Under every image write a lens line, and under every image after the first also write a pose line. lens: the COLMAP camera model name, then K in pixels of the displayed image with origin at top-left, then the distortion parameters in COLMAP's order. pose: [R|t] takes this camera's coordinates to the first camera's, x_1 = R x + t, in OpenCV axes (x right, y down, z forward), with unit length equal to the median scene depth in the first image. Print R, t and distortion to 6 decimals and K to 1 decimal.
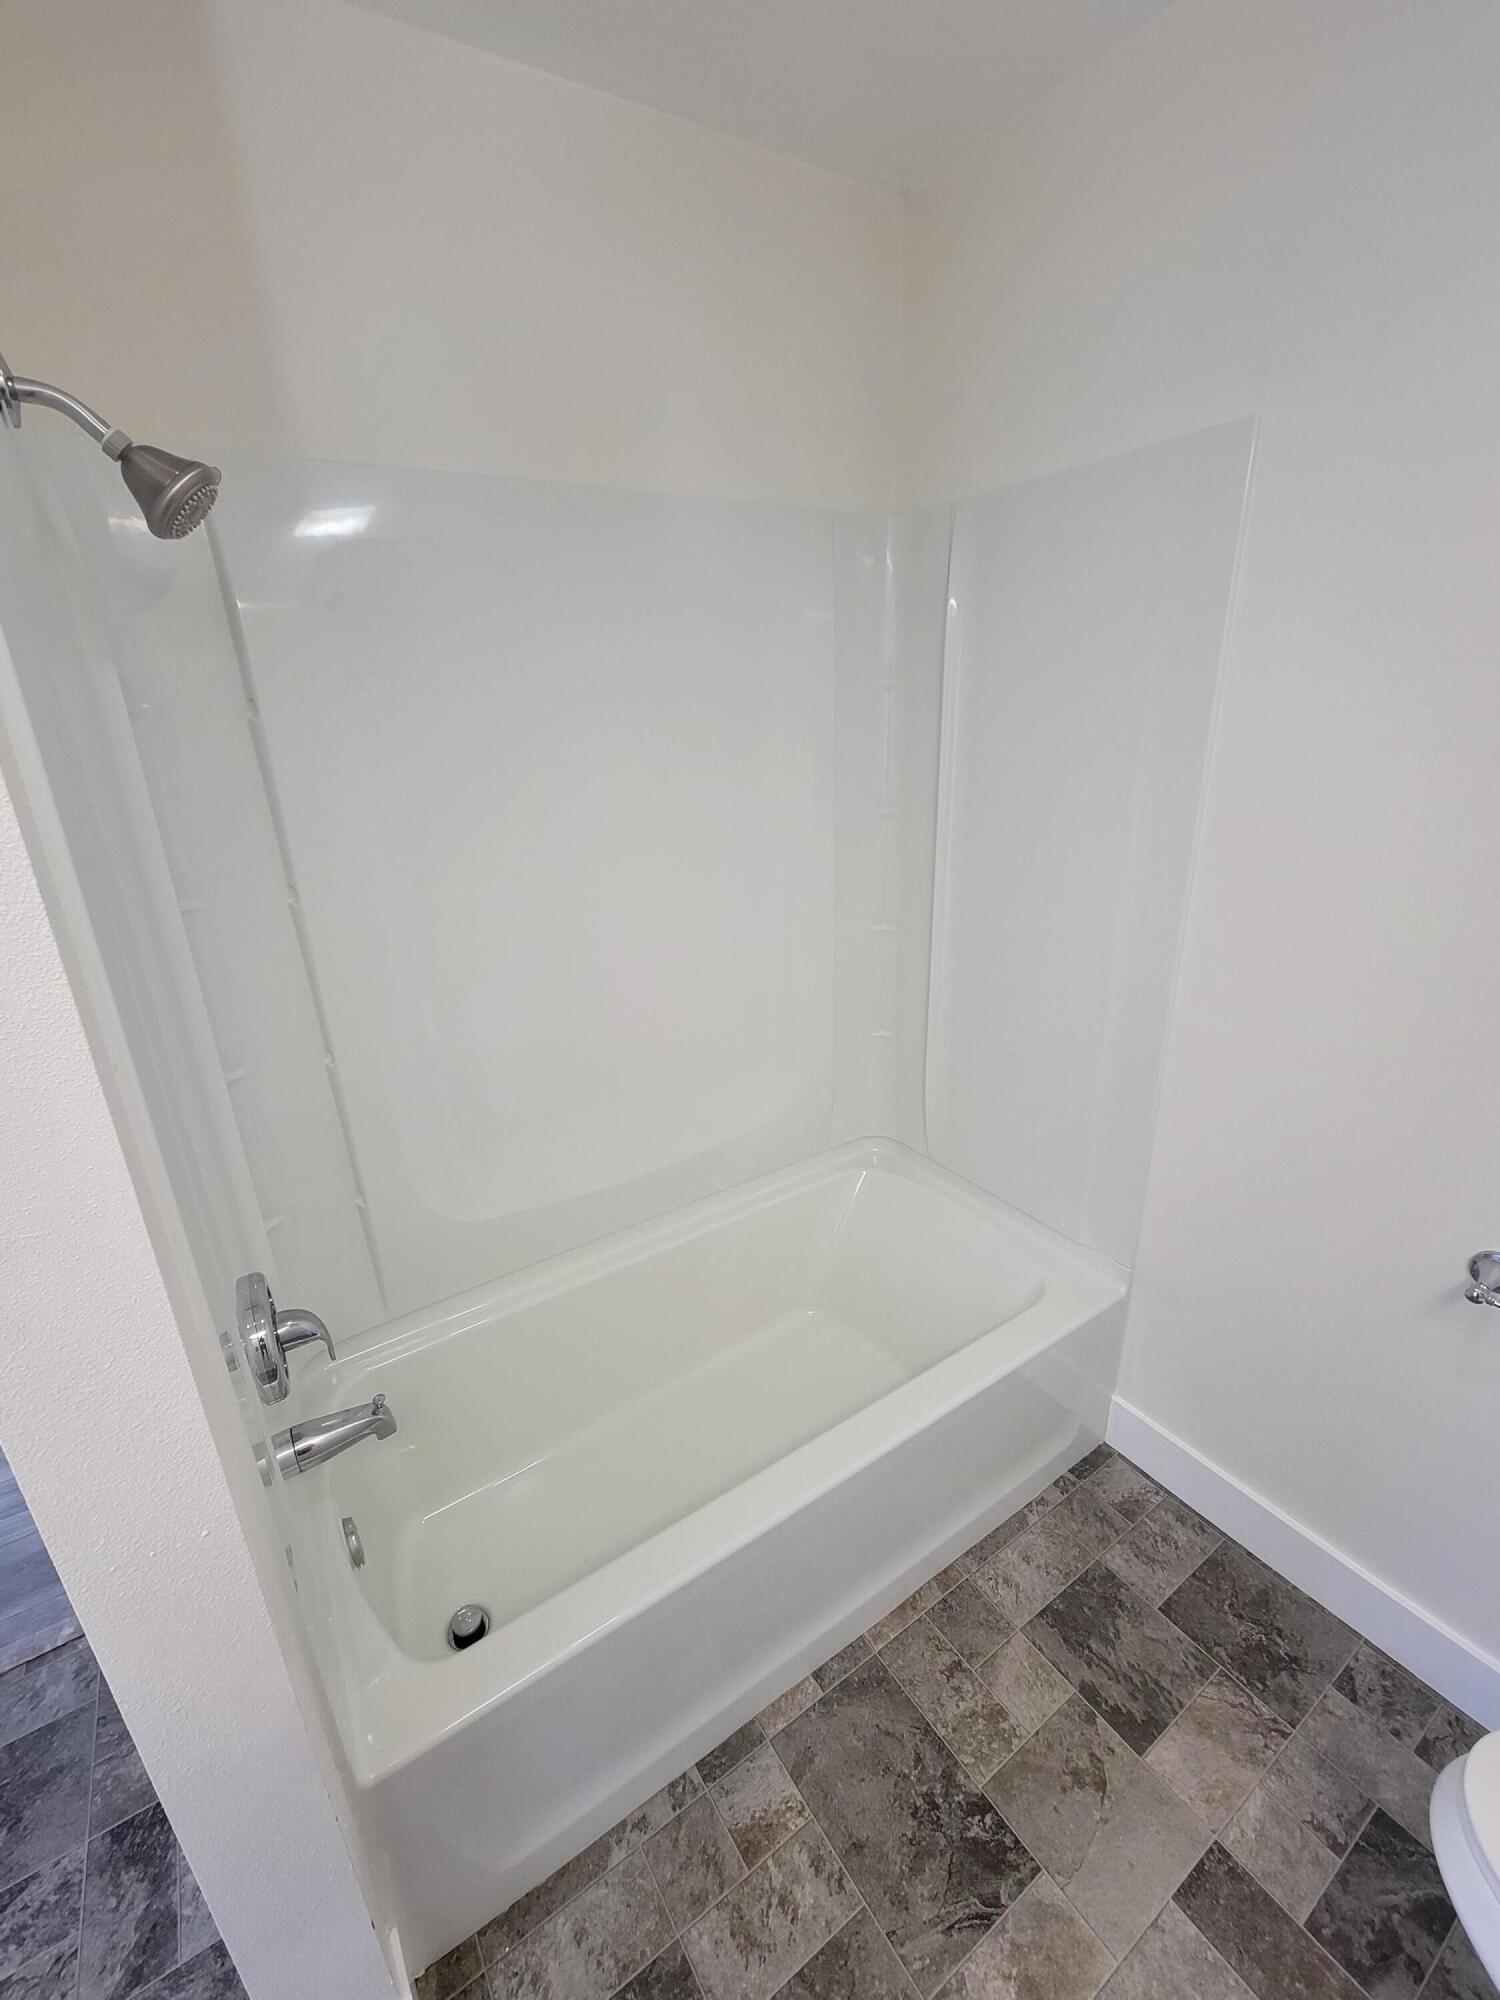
lens RADIAL K [[809.6, 0, 755.9], [0, 809.6, 991.5], [0, 0, 1]] dist [-0.013877, -0.000780]
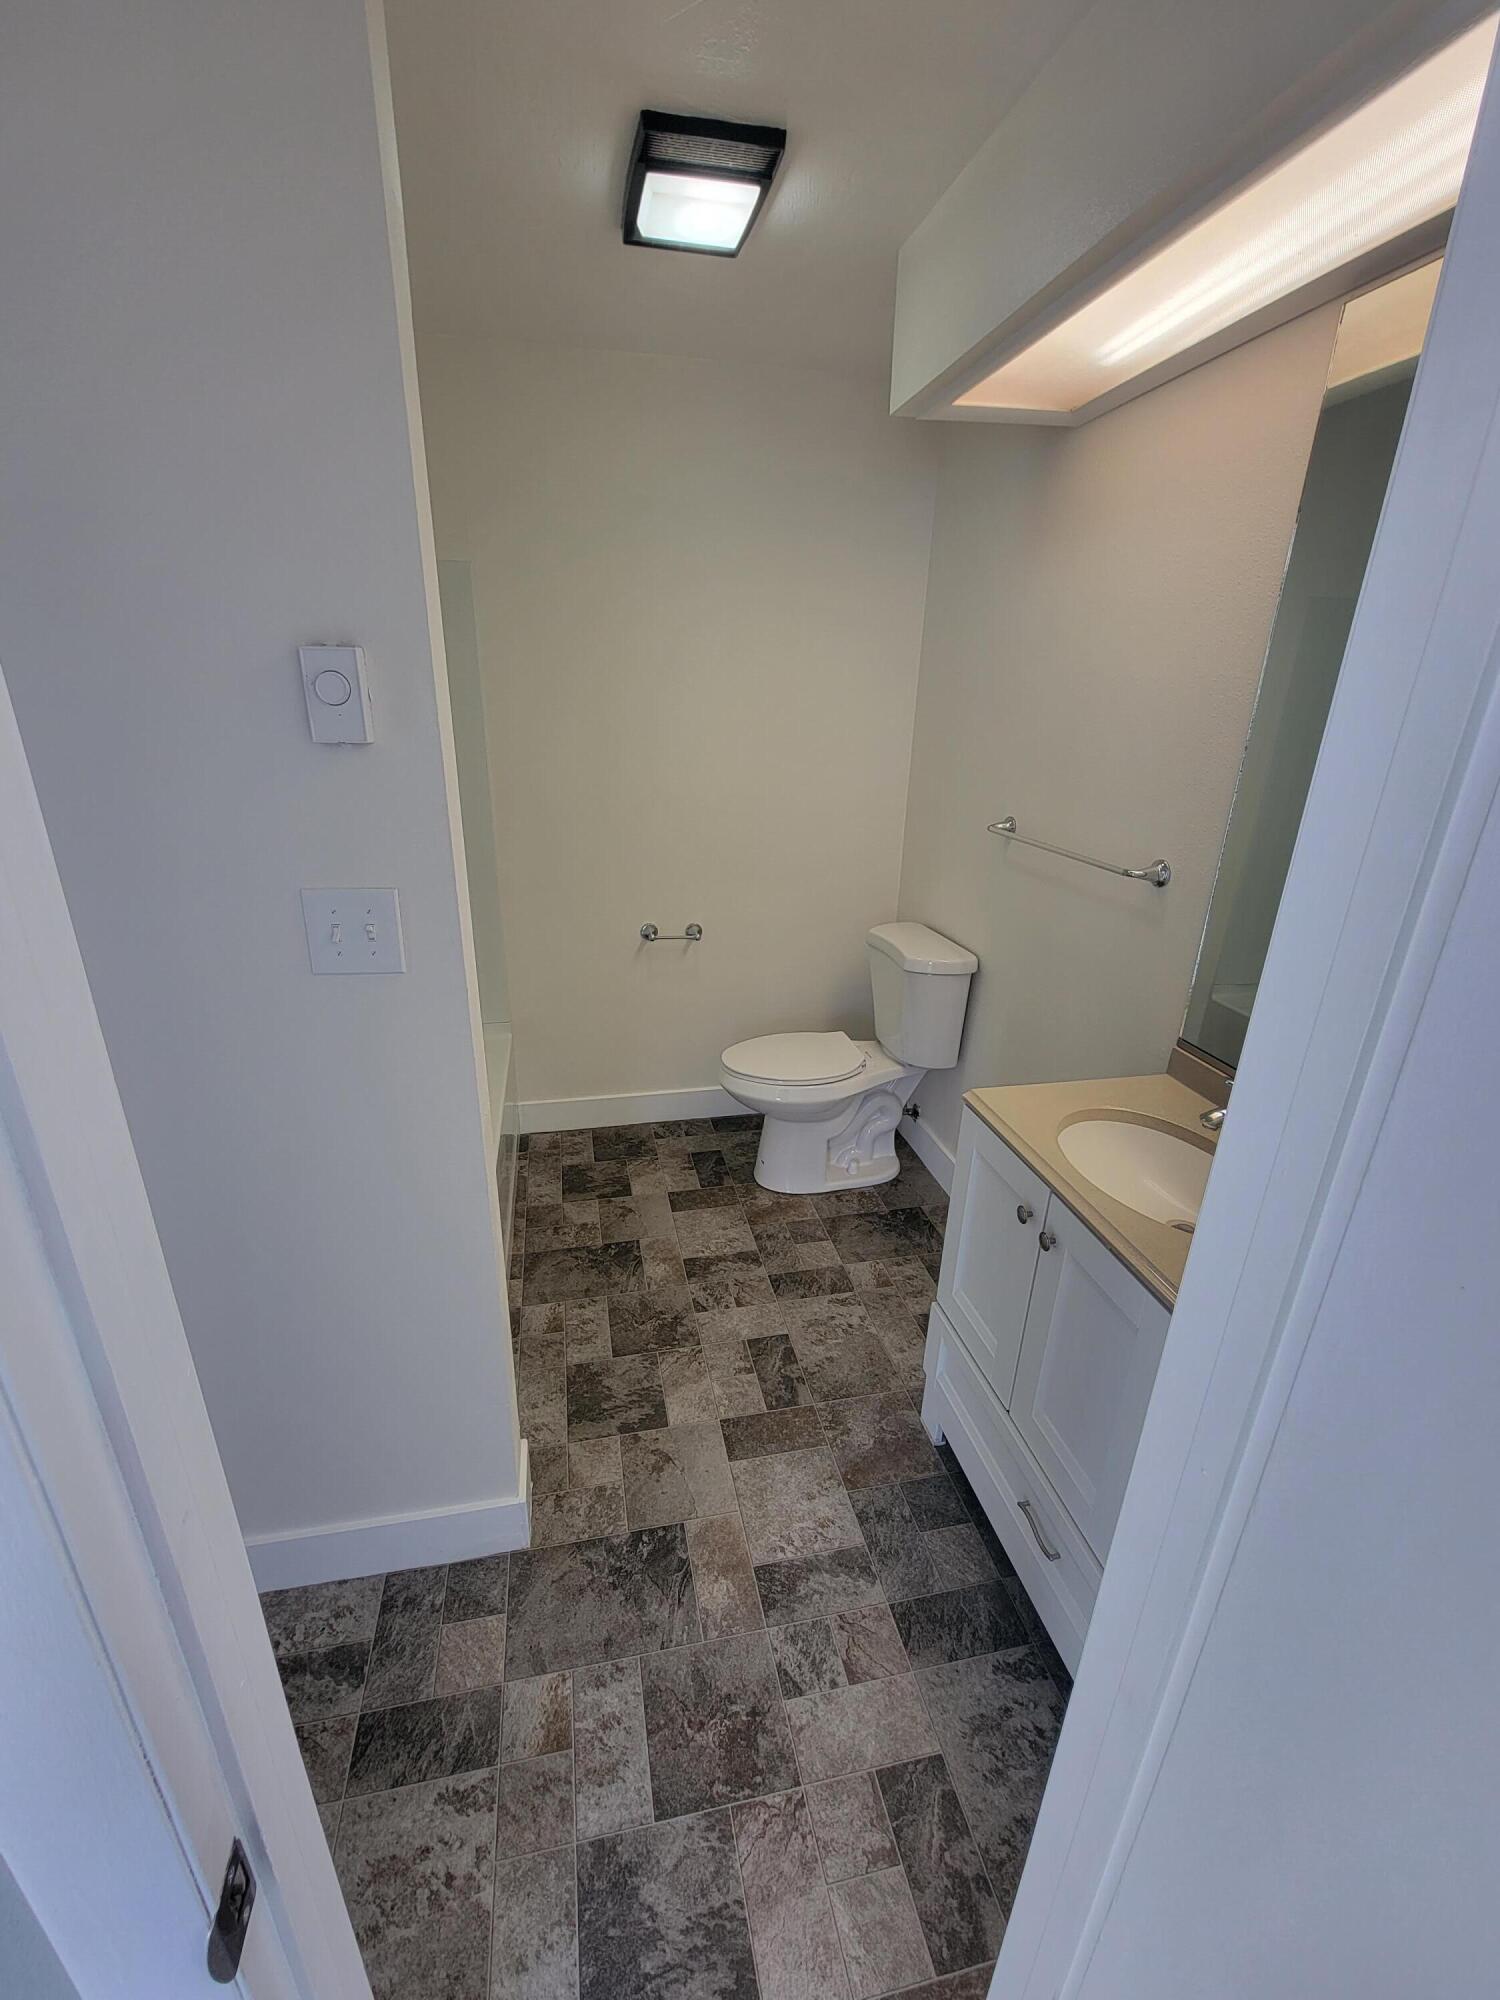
lens RADIAL K [[809.6, 0, 742.9], [0, 809.6, 1005.7], [0, 0, 1]] dist [-0.013877, -0.000780]
pose [[0.364892, -0.317302, 0.875313, -0.539299], [0.298779, 0.930319, 0.212689, -0.024456], [-0.881808, 0.183917, 0.434269, 0.107529]]
